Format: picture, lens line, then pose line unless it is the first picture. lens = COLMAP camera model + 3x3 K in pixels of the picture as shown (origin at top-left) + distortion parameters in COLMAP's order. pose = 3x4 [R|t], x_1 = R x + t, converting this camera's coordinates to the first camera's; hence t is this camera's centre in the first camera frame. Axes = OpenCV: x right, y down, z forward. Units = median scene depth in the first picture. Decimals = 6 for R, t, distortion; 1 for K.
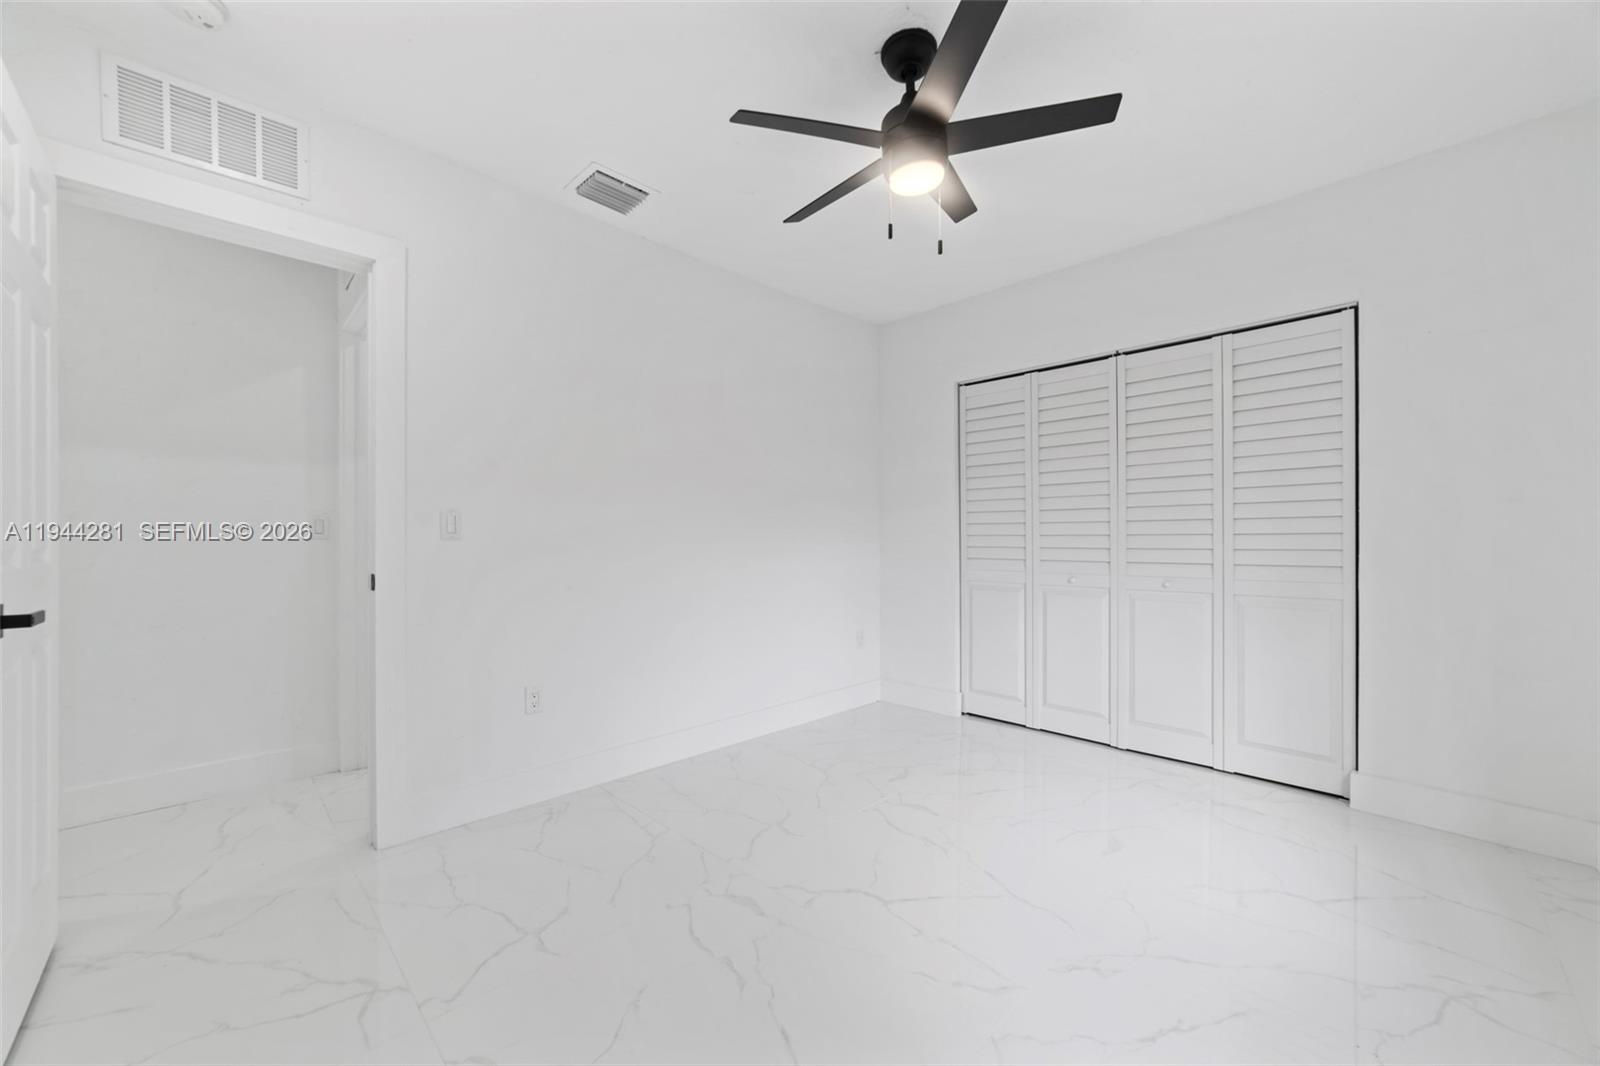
lens RADIAL K [[618.4, 0, 790.1], [0, 618.4, 532.4], [0, 0, 1]] dist [-0.001067, -0.000054]
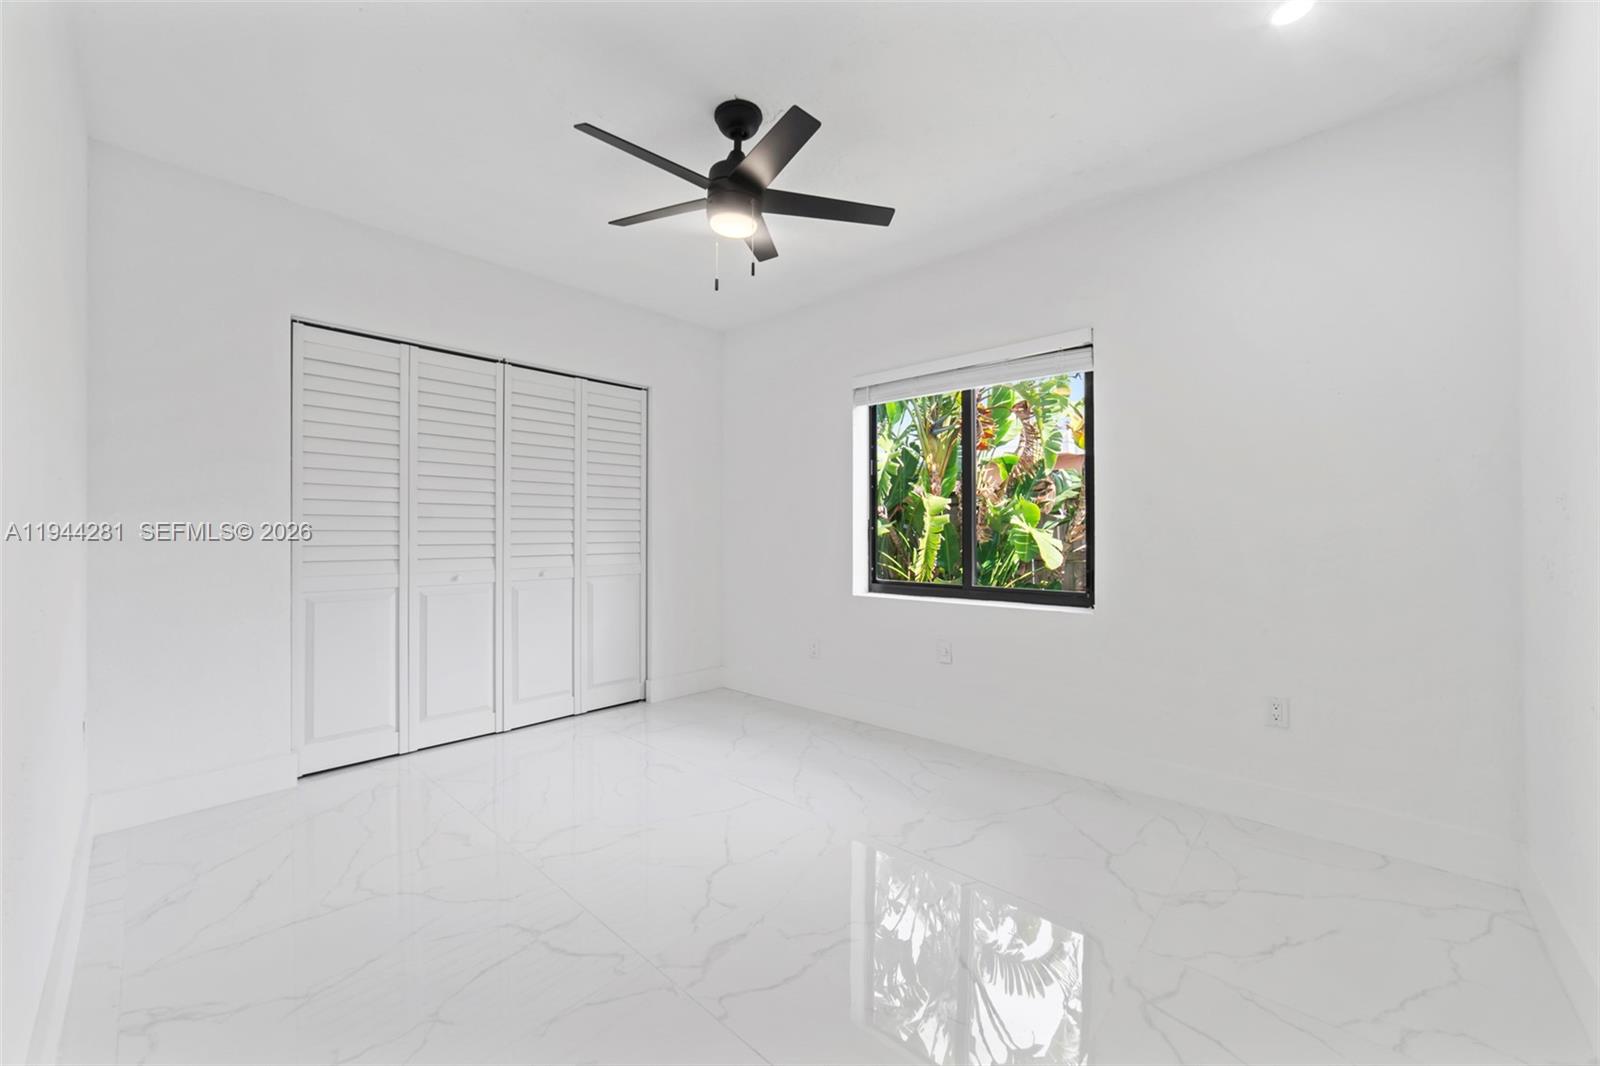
lens RADIAL K [[618.4, 0, 790.1], [0, 618.4, 532.4], [0, 0, 1]] dist [-0.001067, -0.000054]
pose [[-0.039344, 0.005085, 0.999213, -0.589060], [-0.004682, 0.999975, -0.005273, 0.009407], [-0.999215, -0.004886, -0.039319, 0.583811]]
